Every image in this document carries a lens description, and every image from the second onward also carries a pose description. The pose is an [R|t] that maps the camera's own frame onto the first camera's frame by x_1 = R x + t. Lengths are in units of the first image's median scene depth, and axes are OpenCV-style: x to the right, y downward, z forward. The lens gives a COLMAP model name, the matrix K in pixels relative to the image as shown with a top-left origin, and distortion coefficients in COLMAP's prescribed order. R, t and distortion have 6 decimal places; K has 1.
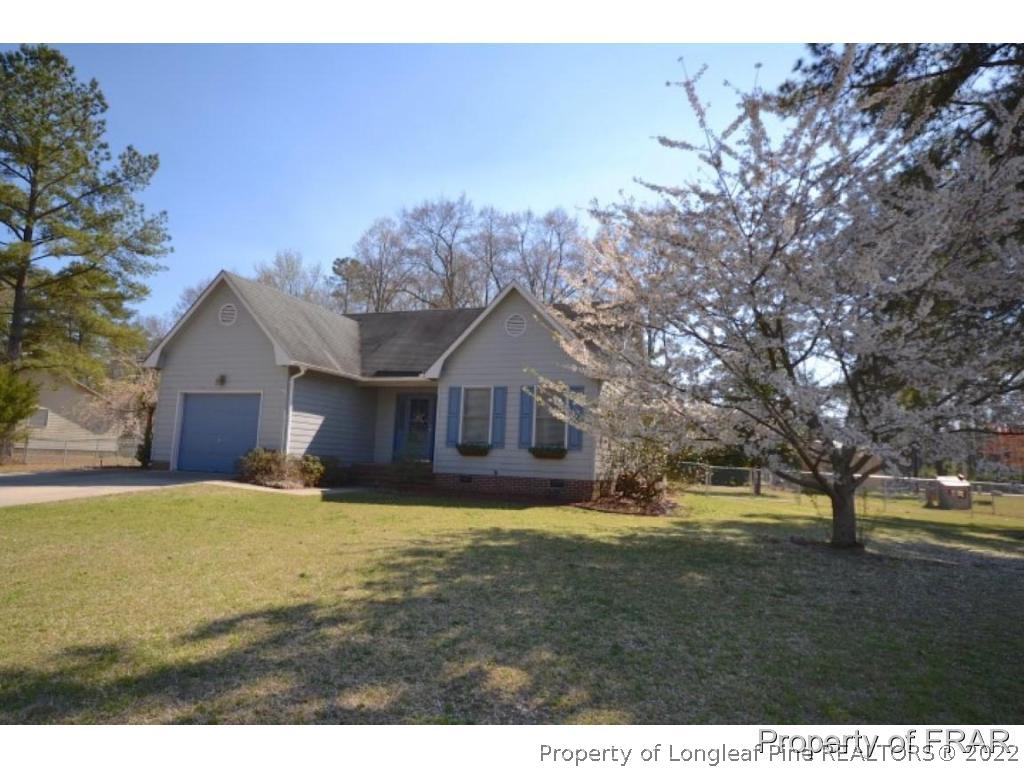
lens RADIAL K [[627.9, 0, 511.9], [0, 627.9, 379.7], [0, 0, 1]] dist [0.010994, 0.001475]
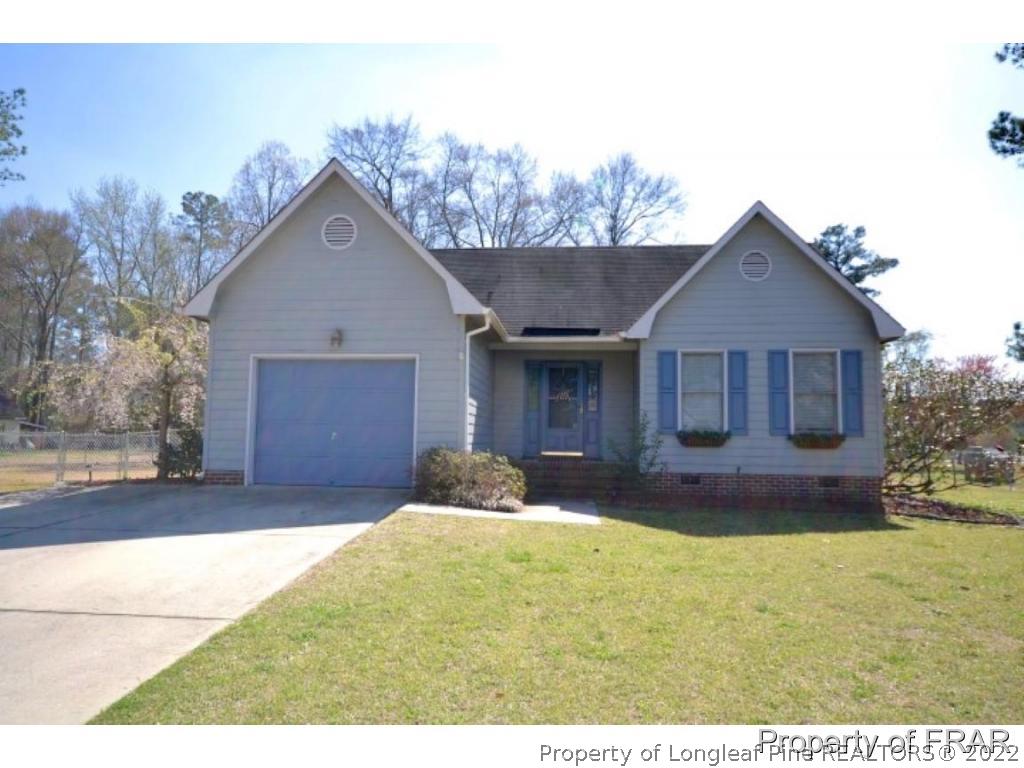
lens RADIAL K [[663.2, 0, 513.0], [0, 663.2, 389.1], [0, 0, 1]] dist [0.009905, -0.000033]
pose [[0.966996, -0.008419, 0.254654, -0.447684], [-0.007068, 0.998183, 0.059838, 0.010718], [-0.254695, -0.059663, 0.965179, 0.315697]]
